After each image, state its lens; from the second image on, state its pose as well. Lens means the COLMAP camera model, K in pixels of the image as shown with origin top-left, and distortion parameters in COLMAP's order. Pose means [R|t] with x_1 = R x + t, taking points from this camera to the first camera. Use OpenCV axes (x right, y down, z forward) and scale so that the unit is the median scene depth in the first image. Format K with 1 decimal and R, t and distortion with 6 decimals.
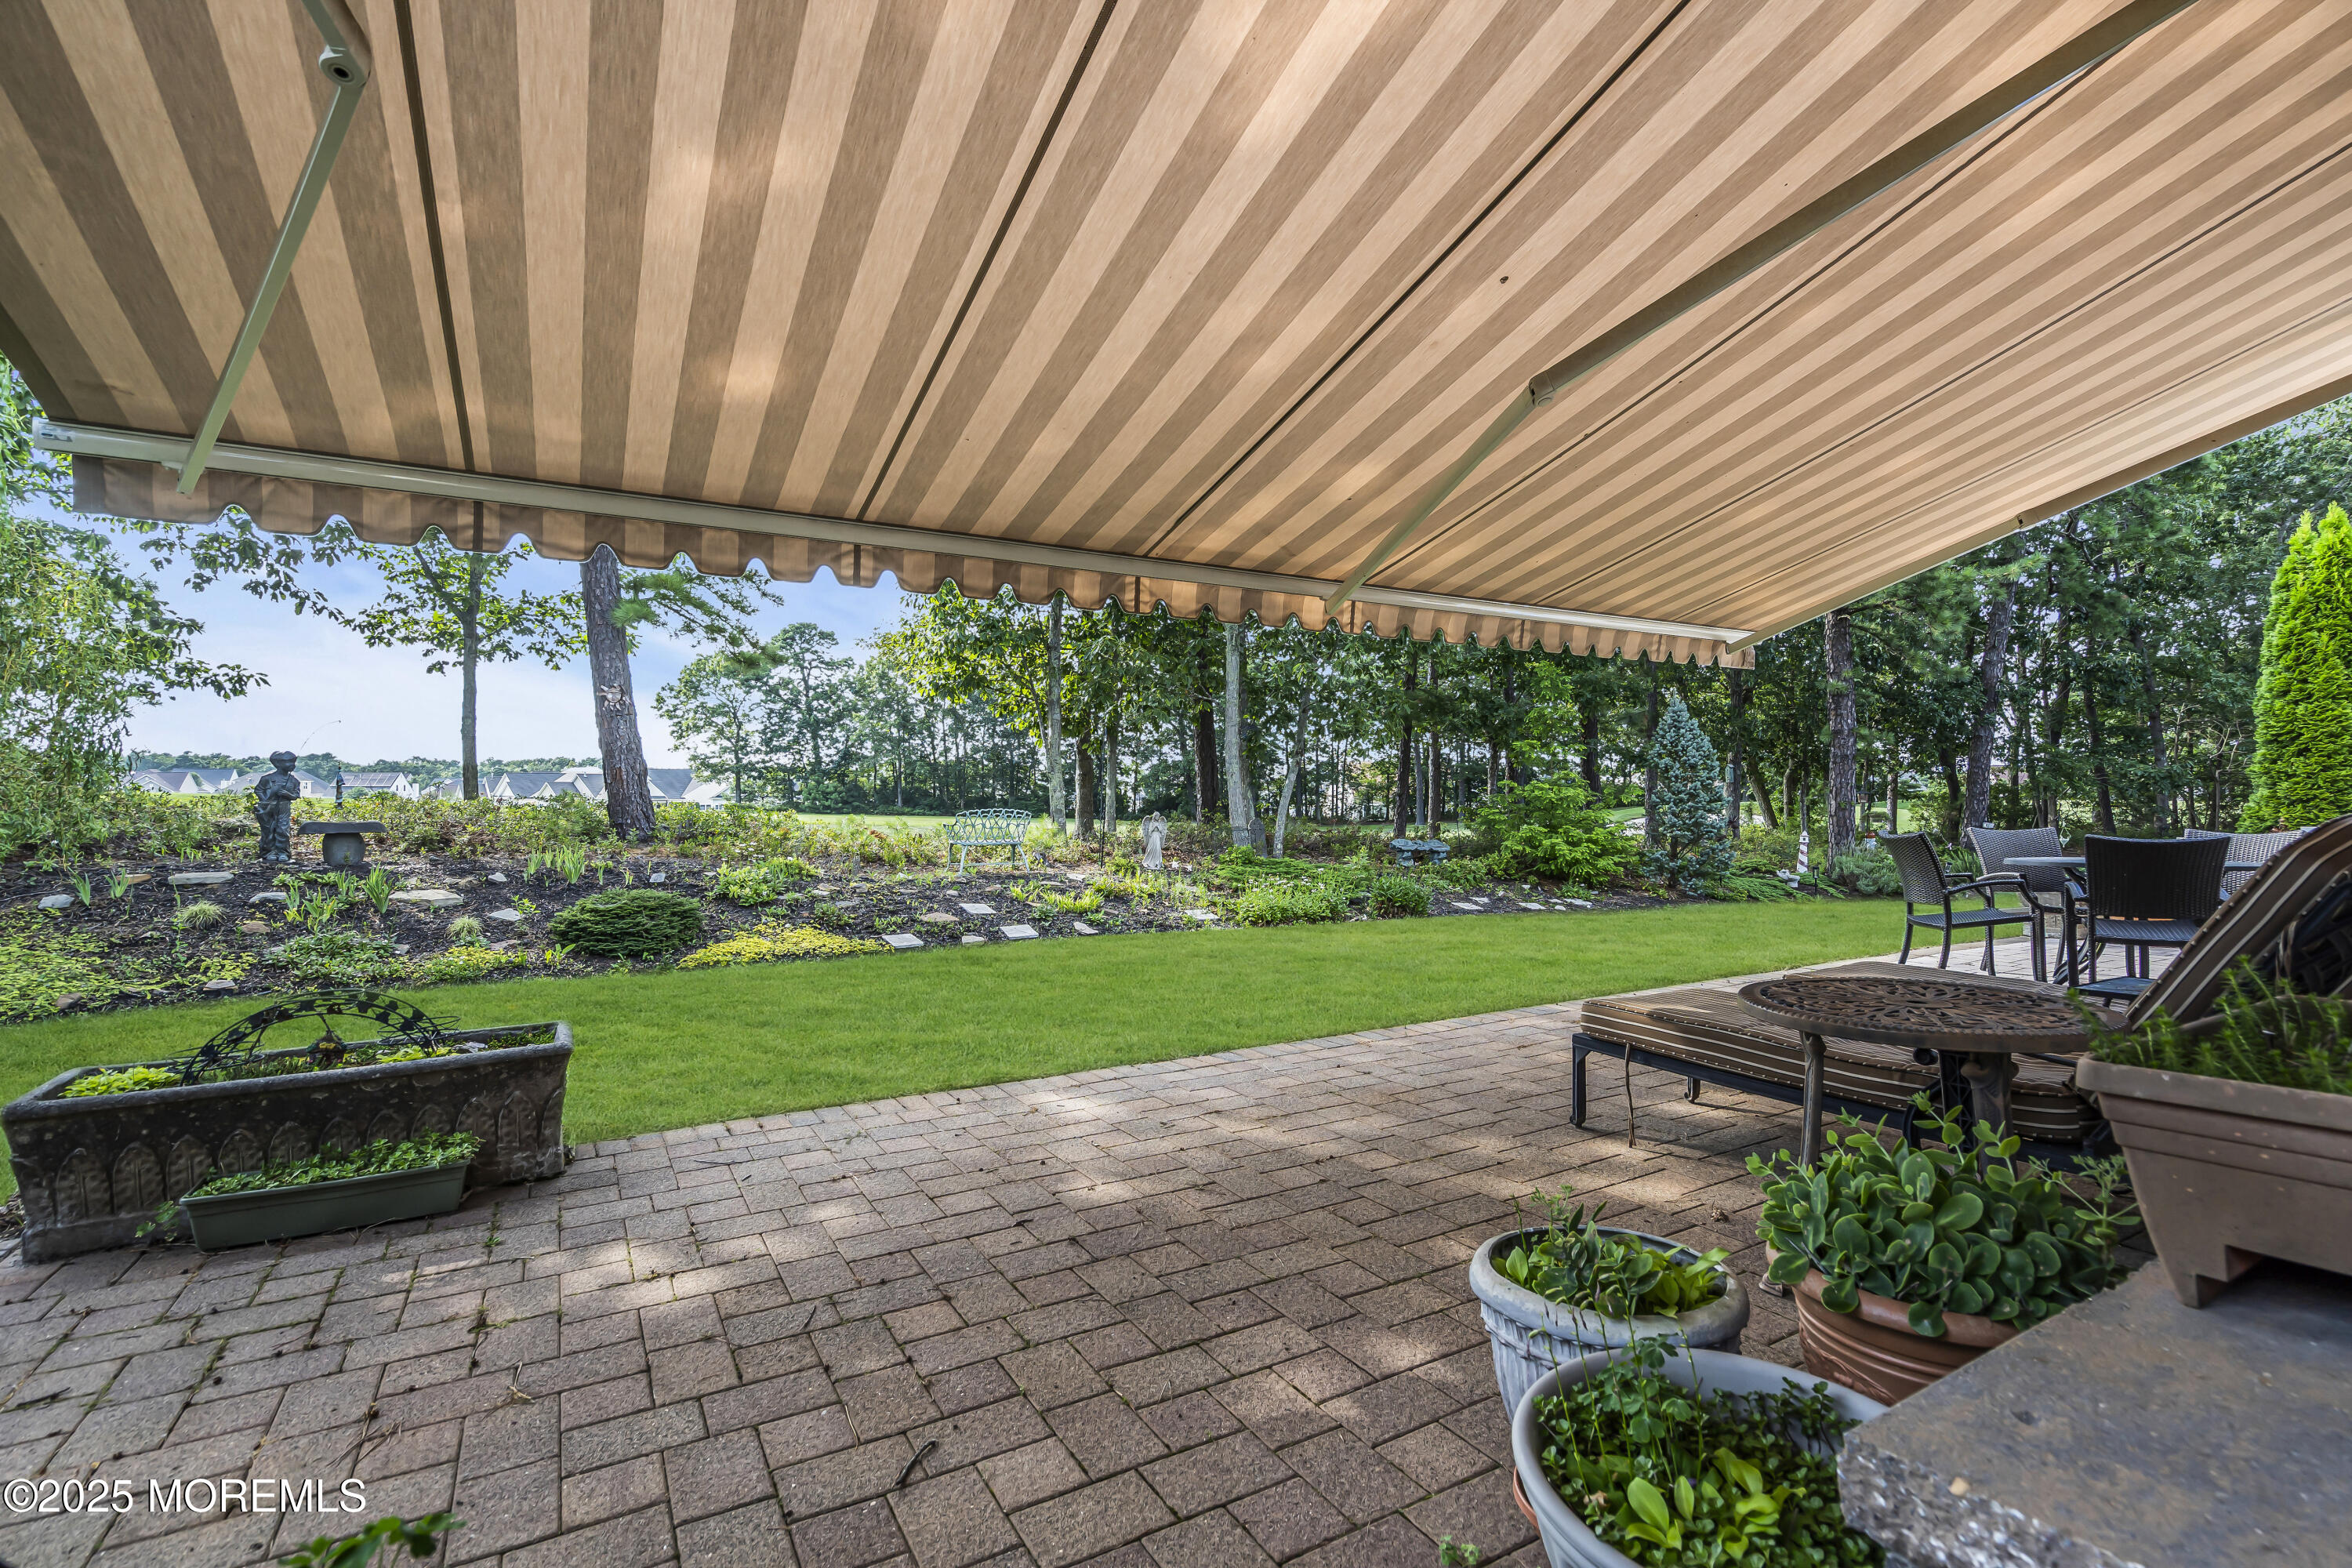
lens RADIAL K [[1062.2, 0, 1176.0], [0, 1062.2, 784.0], [0, 0, 1]] dist [-0.004476, -0.000124]
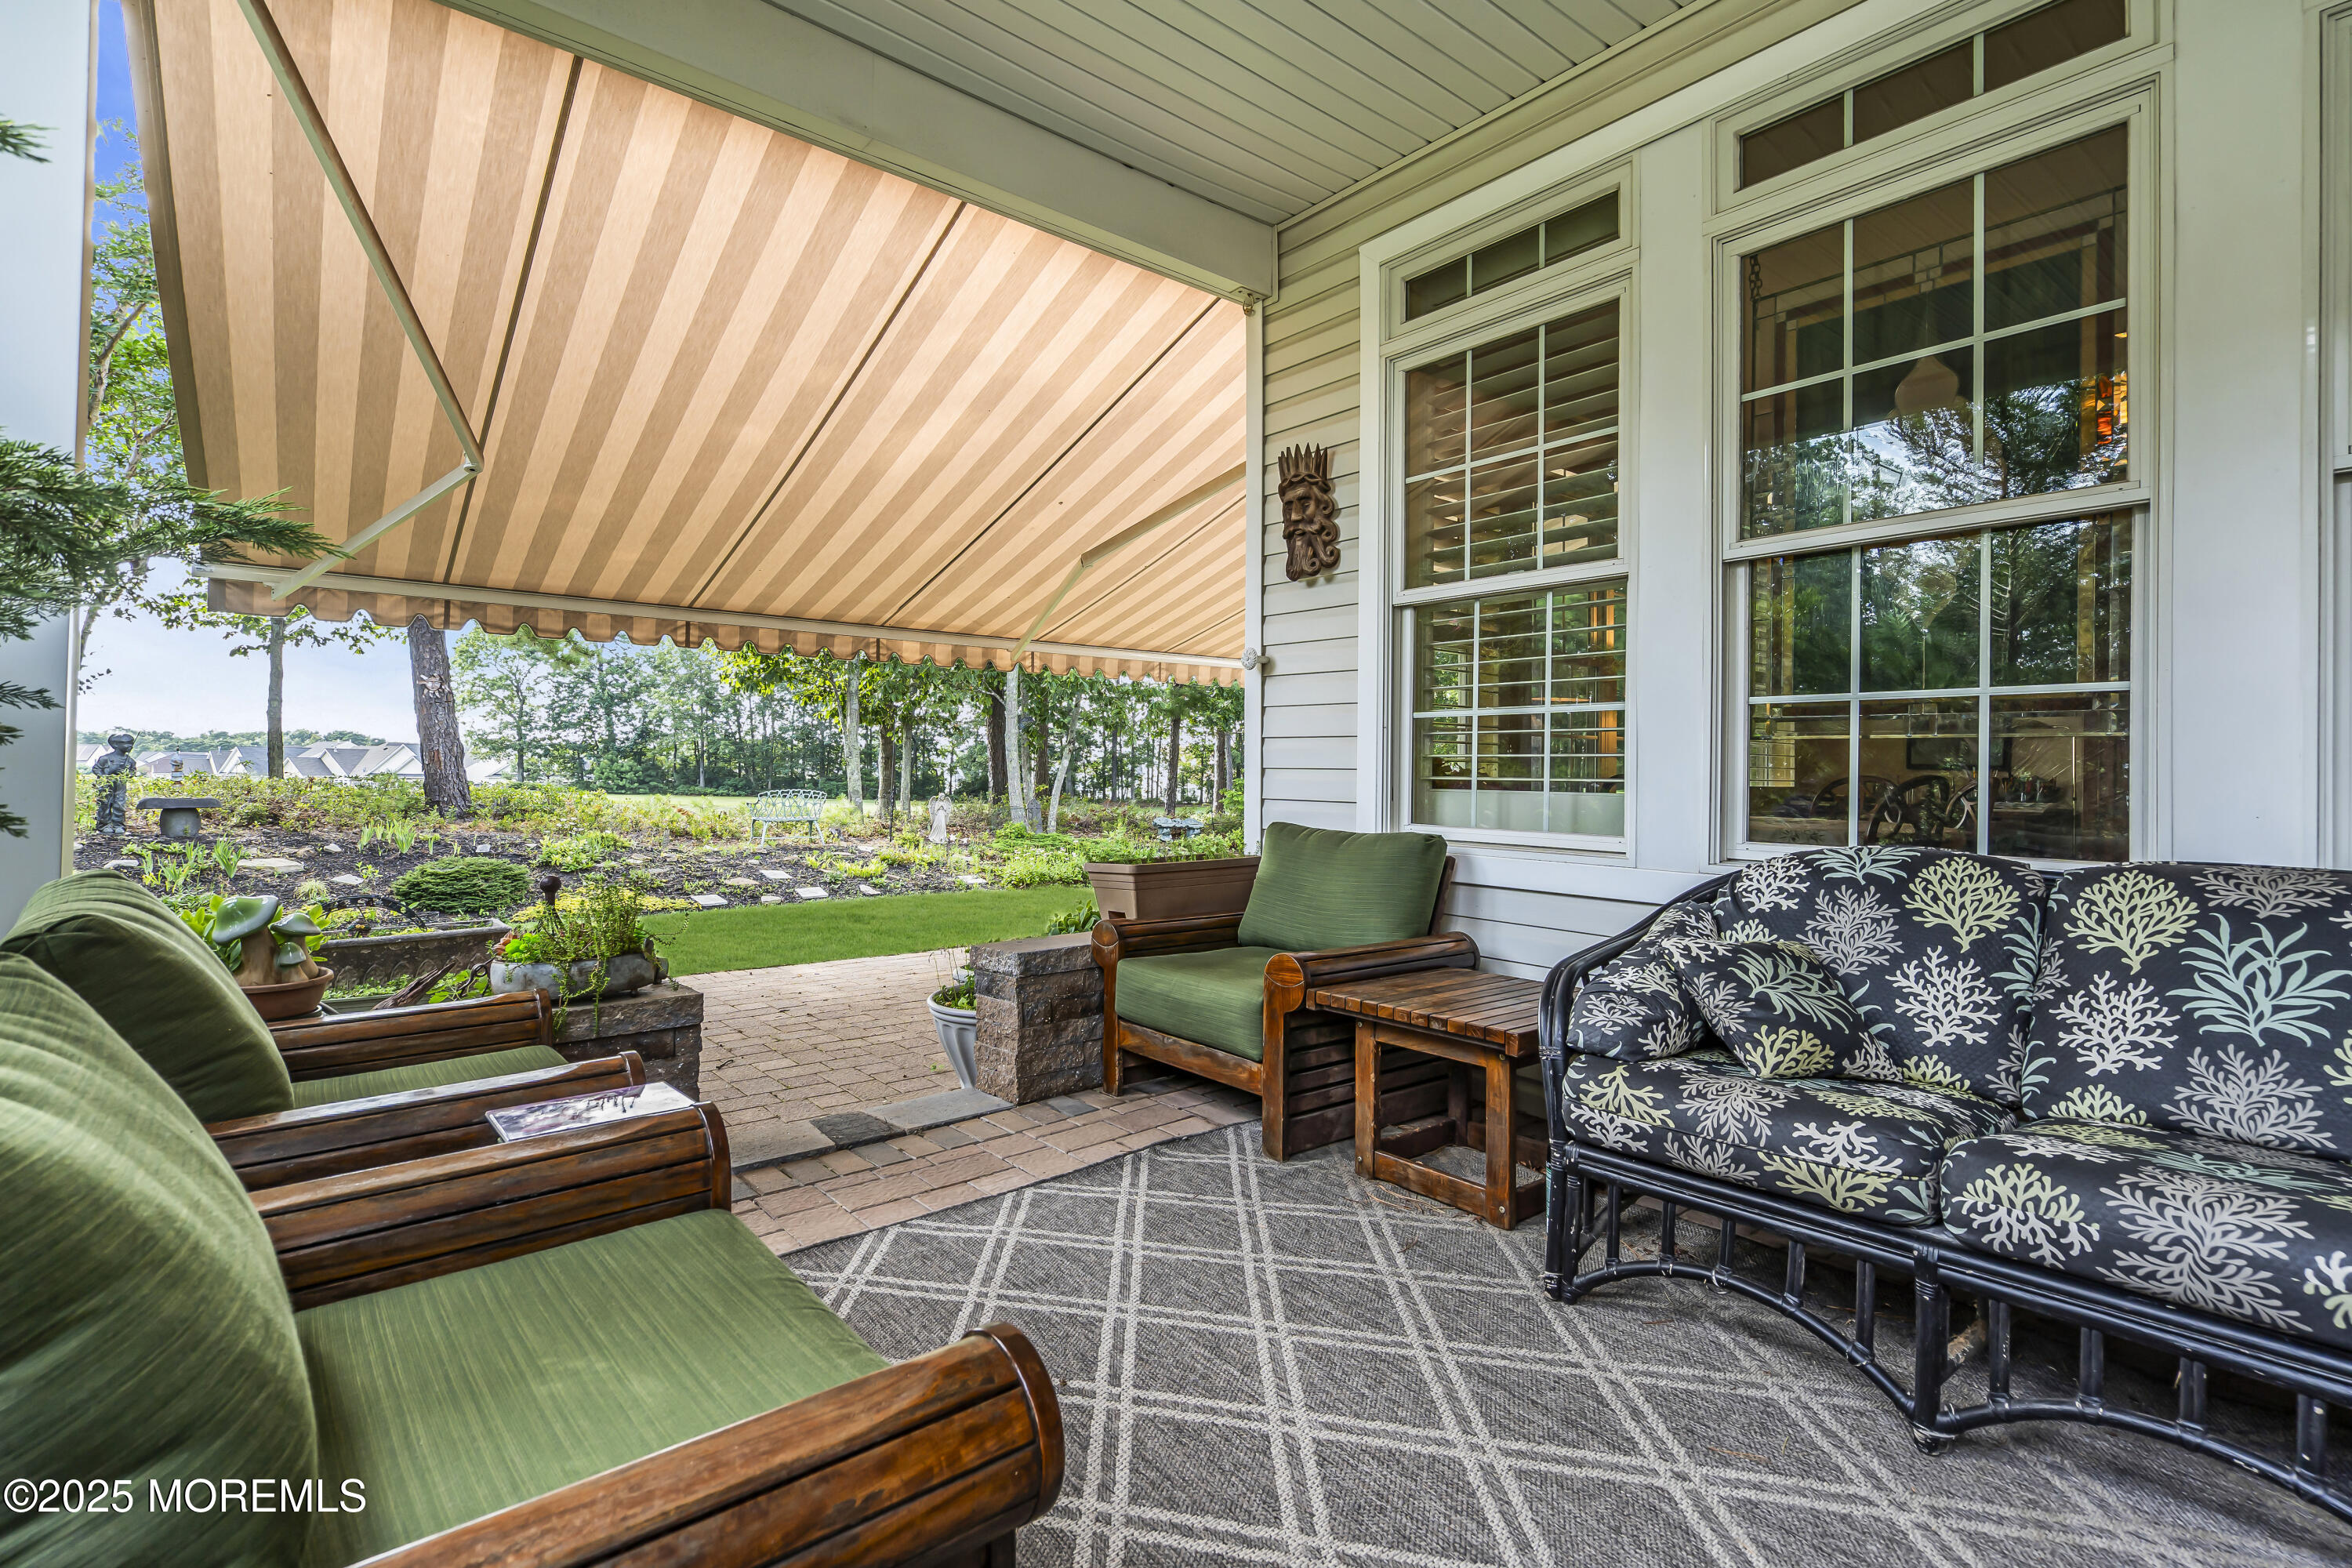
lens RADIAL K [[1072.1, 0, 1153.3], [0, 1072.1, 757.9], [0, 0, 1]] dist [0.002446, 0.000272]
pose [[0.989587, 0.009550, 0.143618, 0.047043], [-0.008458, 0.999931, -0.008212, -0.004494], [-0.143687, 0.006912, 0.989599, -0.201907]]
